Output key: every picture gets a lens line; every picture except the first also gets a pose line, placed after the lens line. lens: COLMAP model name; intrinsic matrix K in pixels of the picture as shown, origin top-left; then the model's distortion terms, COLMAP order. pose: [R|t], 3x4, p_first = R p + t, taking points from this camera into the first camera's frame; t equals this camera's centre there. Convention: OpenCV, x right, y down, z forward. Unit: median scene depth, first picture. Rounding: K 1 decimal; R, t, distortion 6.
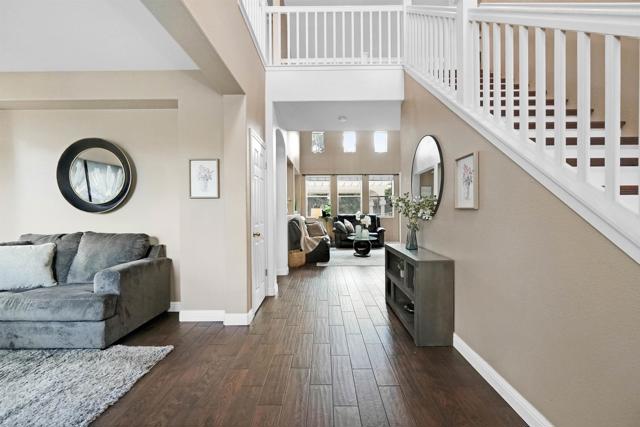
lens RADIAL K [[283.0, 0, 320.0], [0, 283.0, 213.5], [0, 0, 1]] dist [-0.000810, 0.000209]
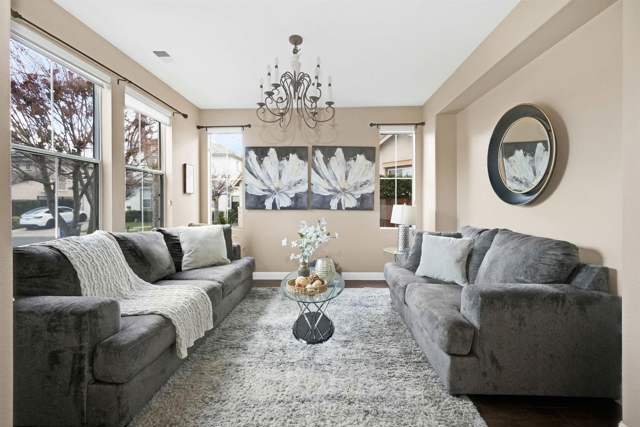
lens RADIAL K [[282.6, 0, 316.9], [0, 282.6, 204.8], [0, 0, 1]] dist [-0.002315, -0.000103]
pose [[-0.015575, 0.006050, -0.999860, -0.029296], [-0.004006, 0.999973, 0.006113, -0.006785], [0.999871, 0.004101, -0.015550, 0.507142]]
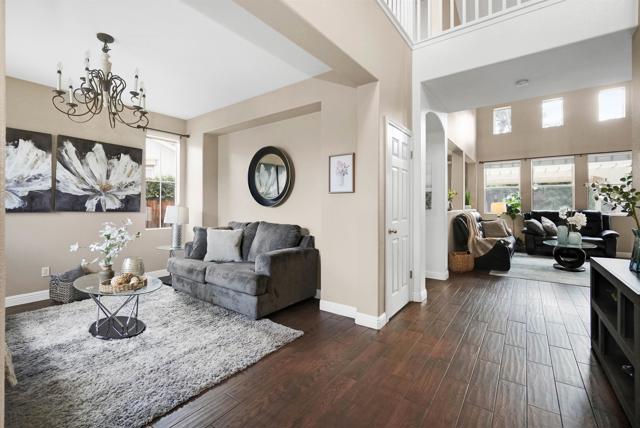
lens RADIAL K [[282.6, 0, 316.9], [0, 282.6, 205.3], [0, 0, 1]] dist [-0.002315, -0.000103]
pose [[0.811650, 0.003089, -0.584135, 0.112773], [-0.008168, 0.999948, -0.006062, -0.002874], [0.584086, 0.009692, 0.811634, 0.125455]]
